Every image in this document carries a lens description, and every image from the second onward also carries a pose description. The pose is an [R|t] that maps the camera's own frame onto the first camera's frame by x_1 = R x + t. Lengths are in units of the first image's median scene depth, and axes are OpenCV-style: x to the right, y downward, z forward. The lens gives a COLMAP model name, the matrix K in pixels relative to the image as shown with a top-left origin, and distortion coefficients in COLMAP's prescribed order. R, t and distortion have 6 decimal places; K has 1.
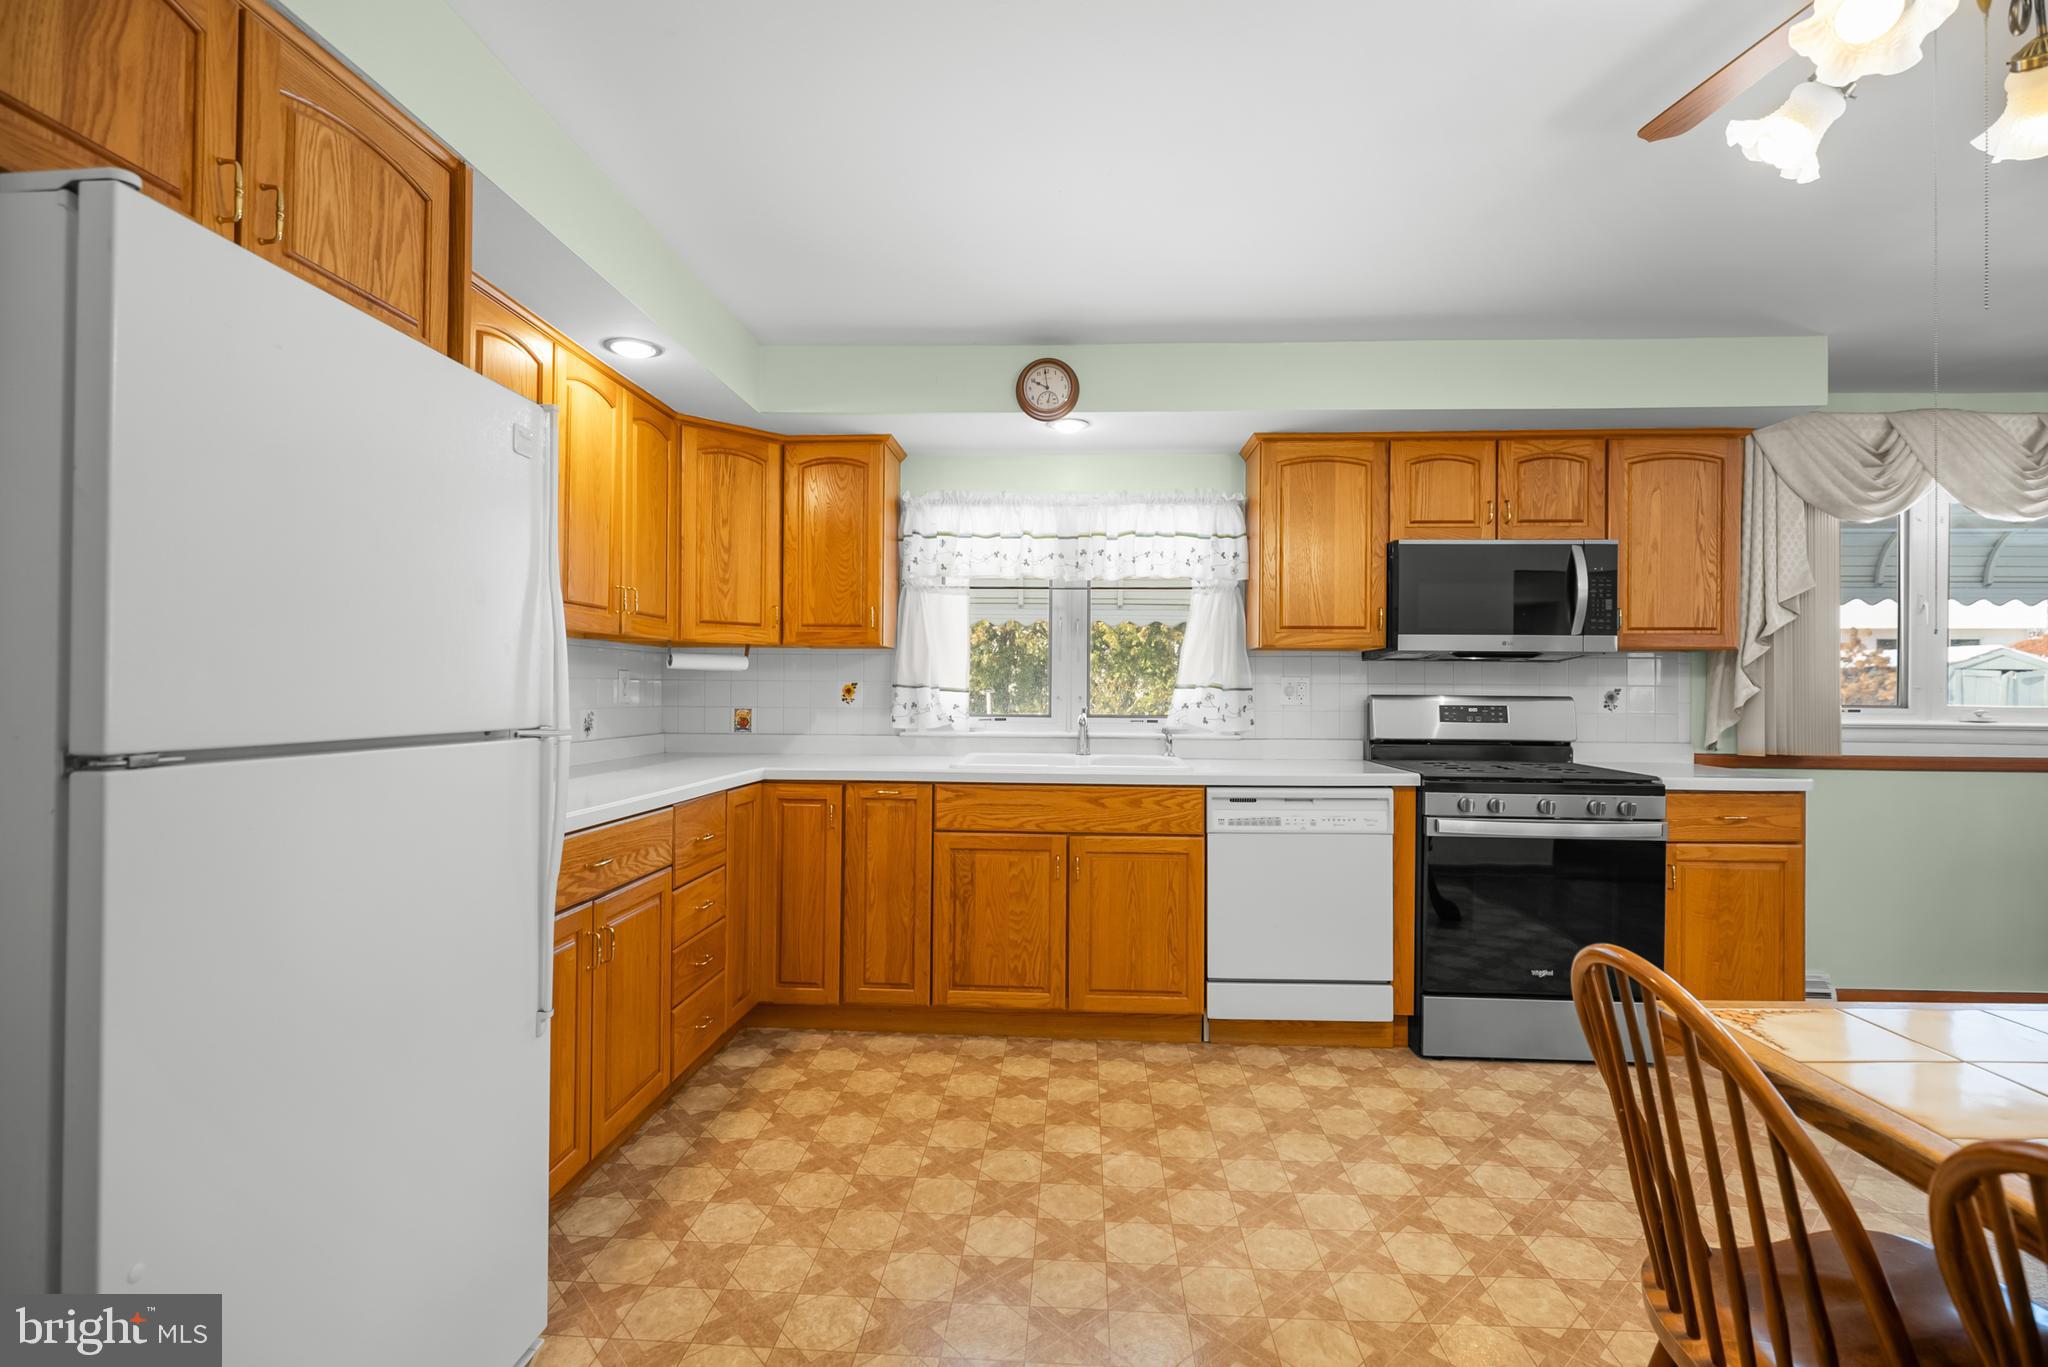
lens RADIAL K [[948.9, 0, 1034.9], [0, 948.9, 688.5], [0, 0, 1]] dist [0.000374, 0.000038]
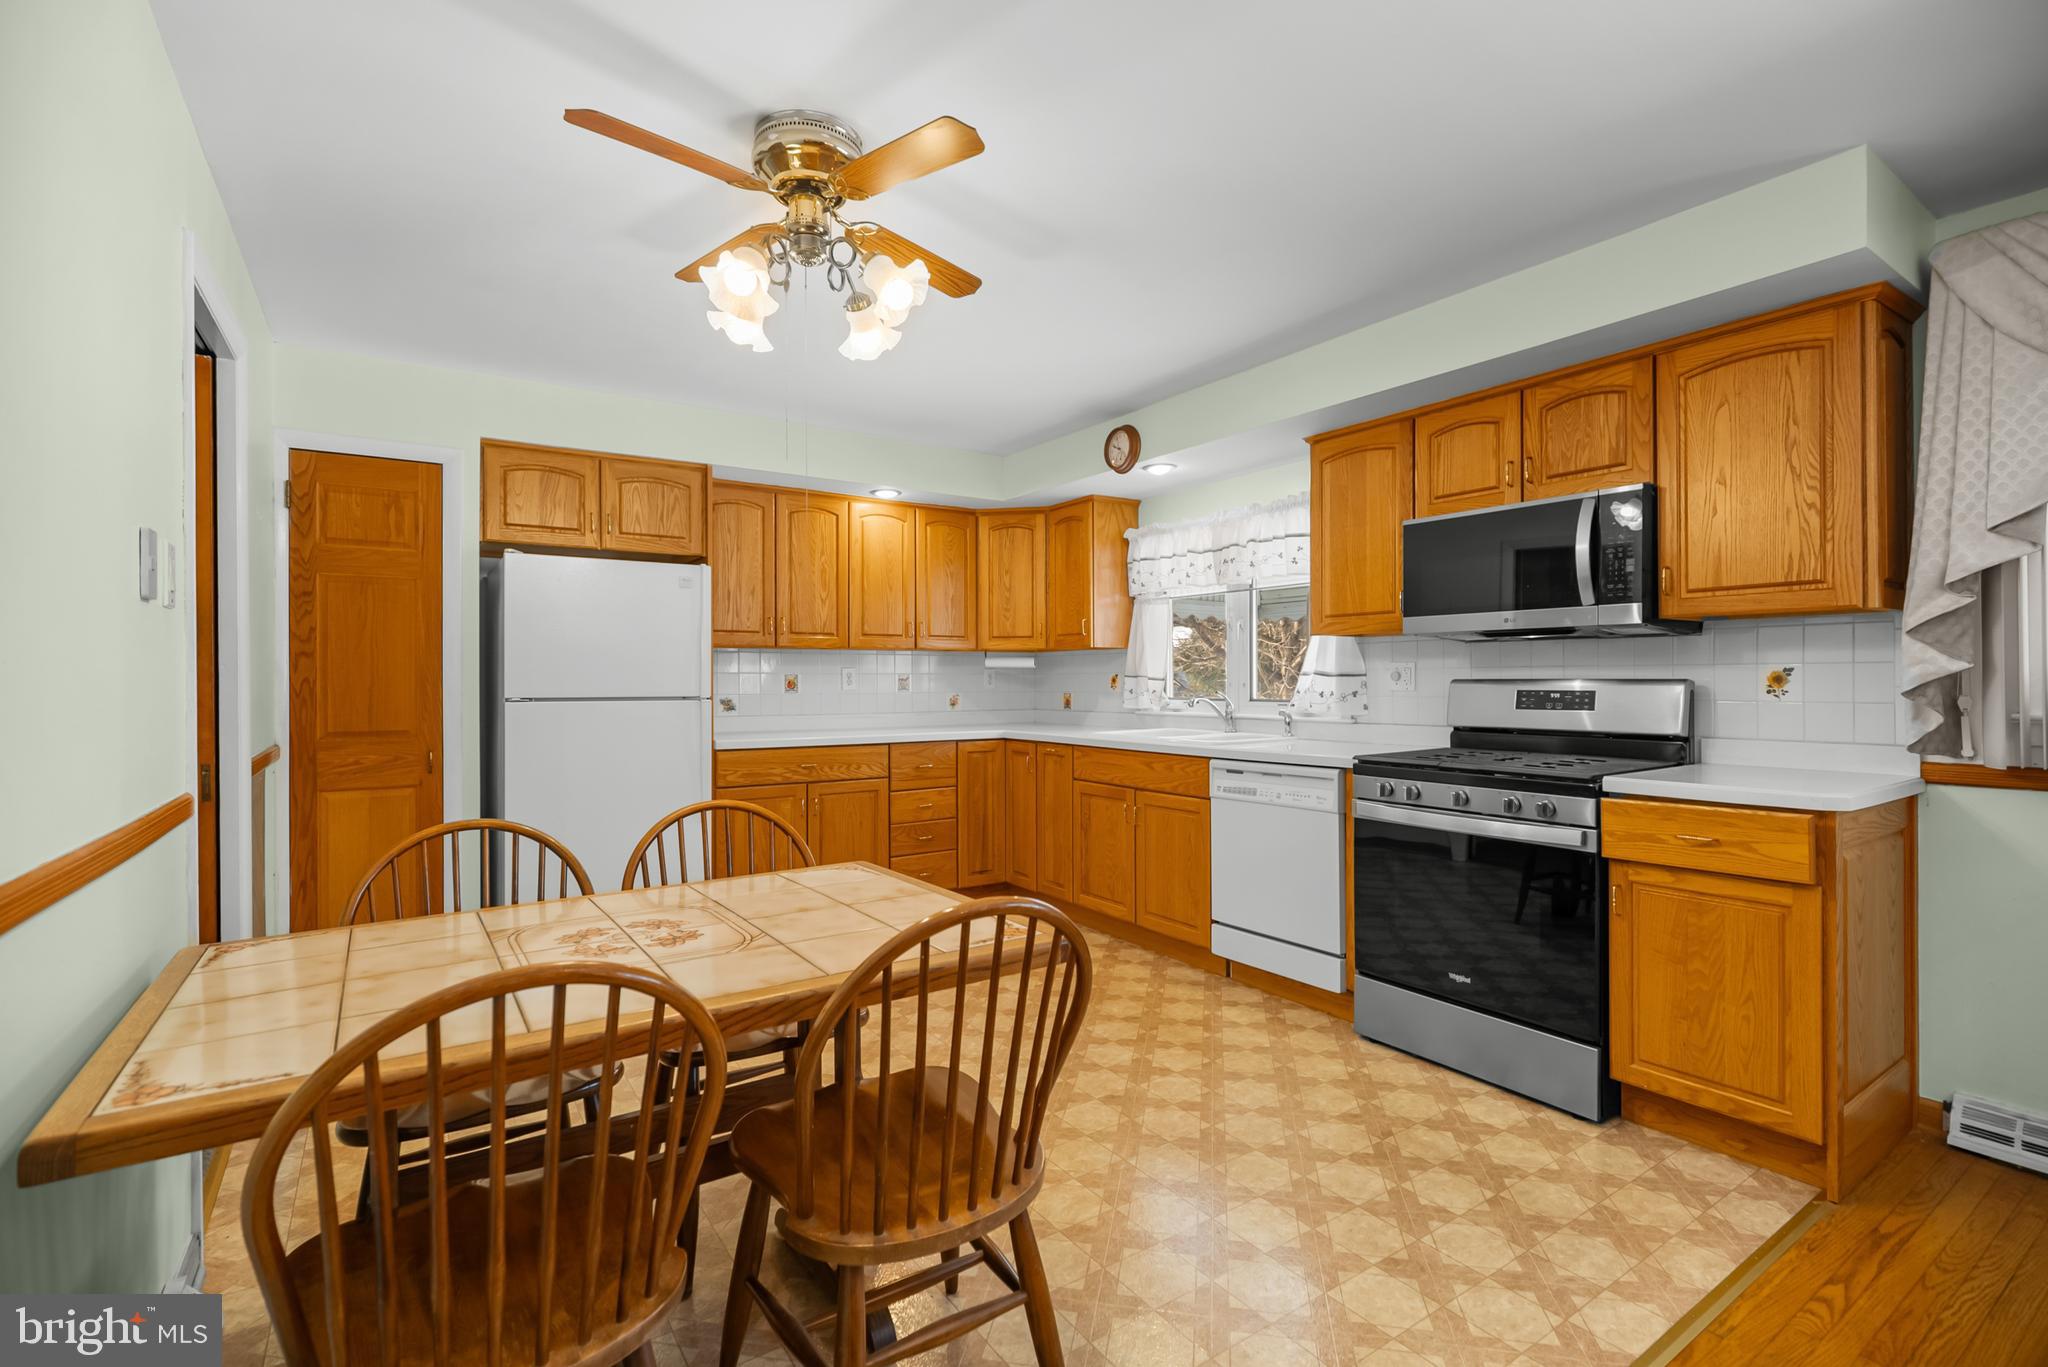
lens RADIAL K [[948.9, 0, 1036.7], [0, 948.9, 684.9], [0, 0, 1]] dist [0.000374, 0.000038]
pose [[0.601564, -0.005301, -0.798807, 0.954186], [0.010100, 0.999949, 0.000970, 0.007963], [0.798760, -0.008652, 0.601587, 0.106801]]
